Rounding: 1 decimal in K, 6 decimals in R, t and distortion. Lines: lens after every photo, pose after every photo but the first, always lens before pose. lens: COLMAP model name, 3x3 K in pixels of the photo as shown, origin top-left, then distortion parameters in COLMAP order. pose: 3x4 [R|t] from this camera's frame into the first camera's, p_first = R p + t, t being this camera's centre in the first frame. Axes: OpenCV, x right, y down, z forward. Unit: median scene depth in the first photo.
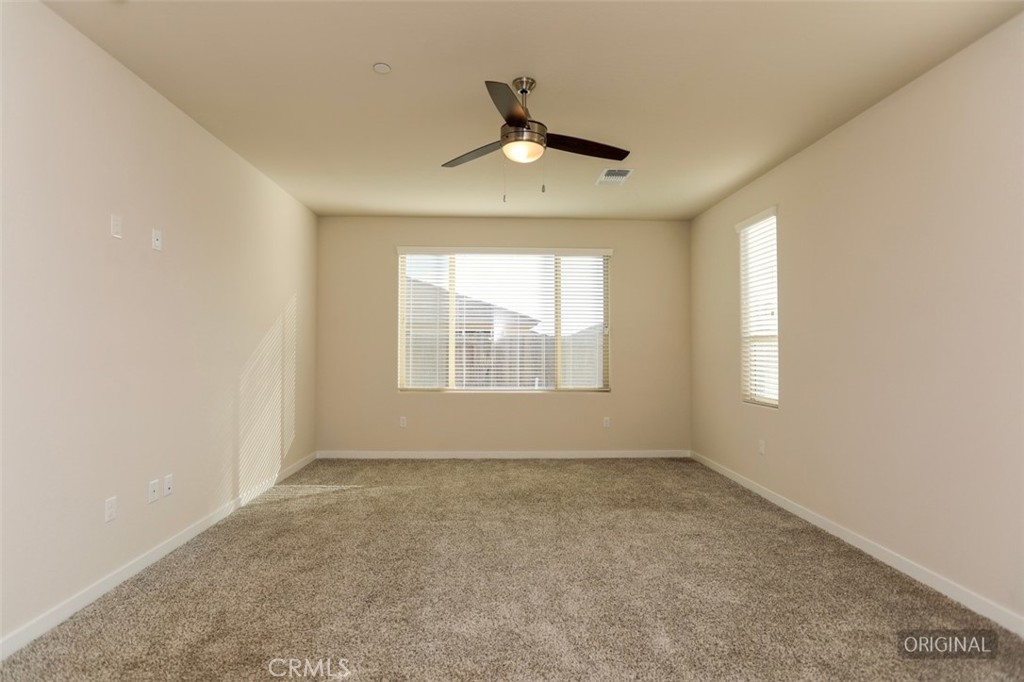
lens RADIAL K [[491.7, 0, 505.4], [0, 491.7, 324.9], [0, 0, 1]] dist [-0.055514, 0.032176]
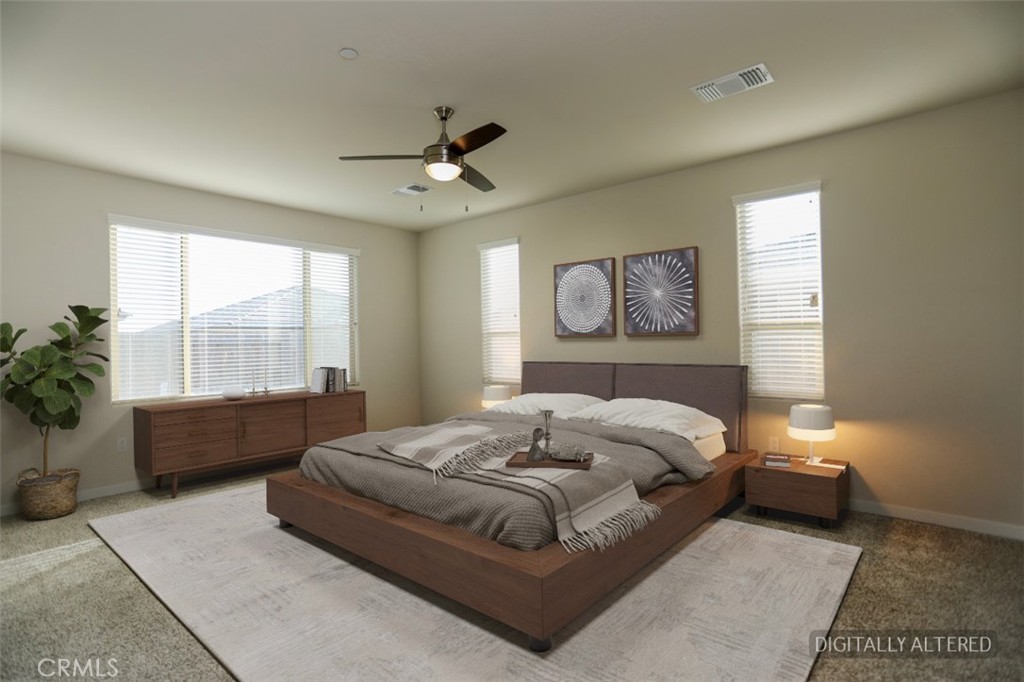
lens RADIAL K [[491.7, 0, 505.4], [0, 491.7, 324.9], [0, 0, 1]] dist [-0.055514, 0.032176]
pose [[0.687124, 0.009435, 0.726479, -0.442436], [-0.015573, 0.999877, 0.001744, -0.000008], [-0.726373, -0.012512, 0.687187, 0.065921]]
